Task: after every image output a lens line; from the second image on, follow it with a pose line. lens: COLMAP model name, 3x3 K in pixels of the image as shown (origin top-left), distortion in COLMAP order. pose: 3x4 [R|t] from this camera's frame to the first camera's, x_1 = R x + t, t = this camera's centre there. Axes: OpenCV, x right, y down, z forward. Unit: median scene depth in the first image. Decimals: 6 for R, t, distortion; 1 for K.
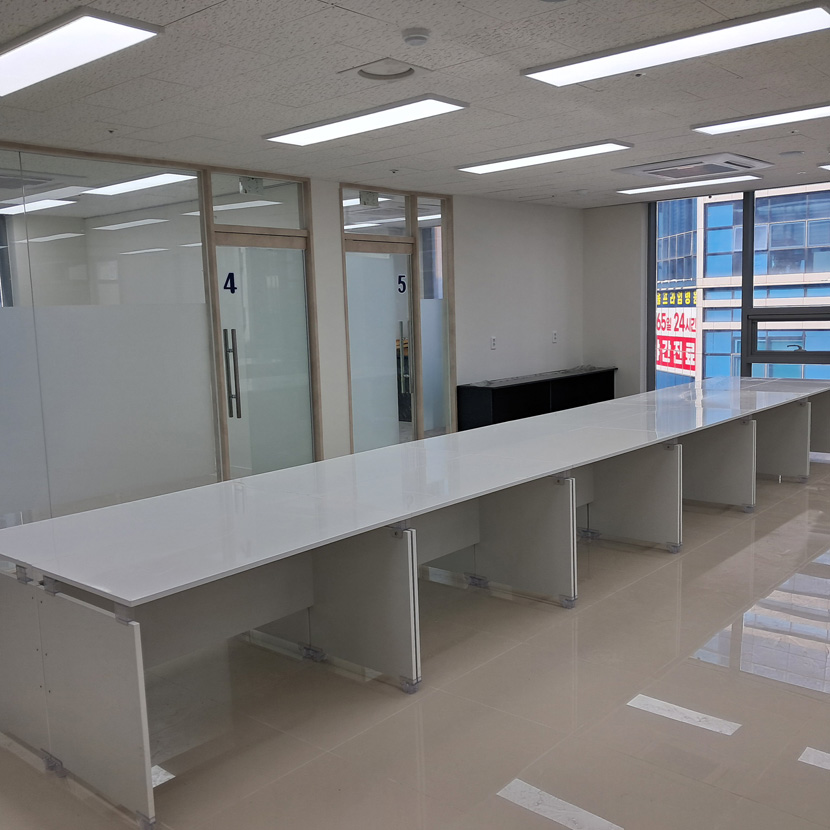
lens RADIAL K [[893.8, 0, 415.0], [0, 893.8, 415.0], [0, 0, 1]] dist [-0.004433, -0.001078]
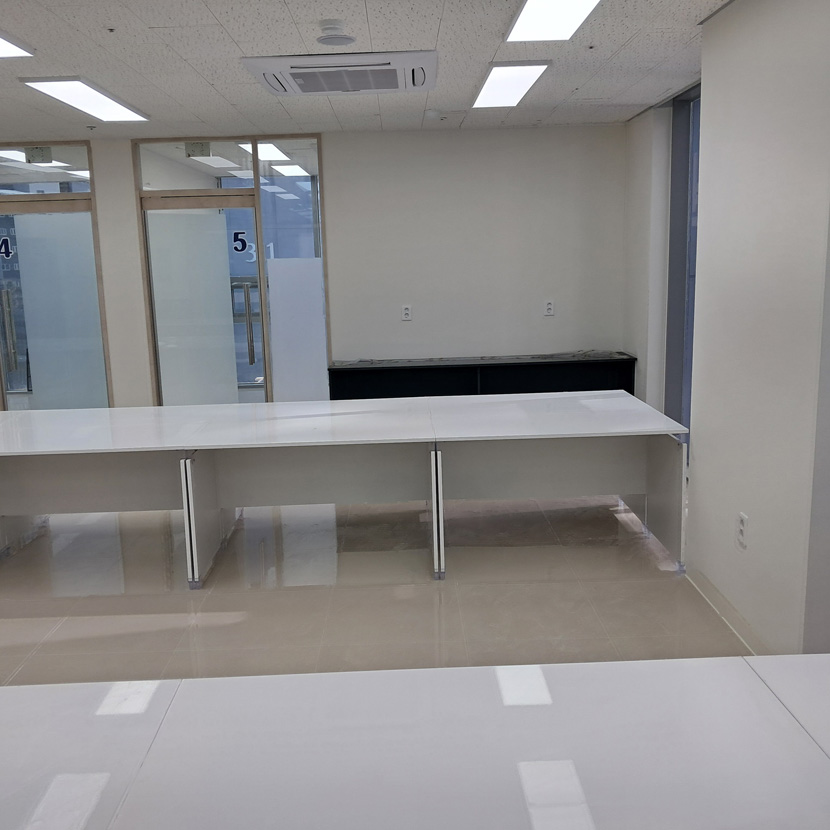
lens RADIAL K [[893.8, 0, 415.0], [0, 893.8, 415.0], [0, 0, 1]] dist [-0.004433, -0.001078]
pose [[0.653014, 0.105968, -0.749896, 0.815939], [-0.083193, 0.994208, 0.068047, -0.052616], [0.752763, 0.017950, 0.658047, 0.573062]]
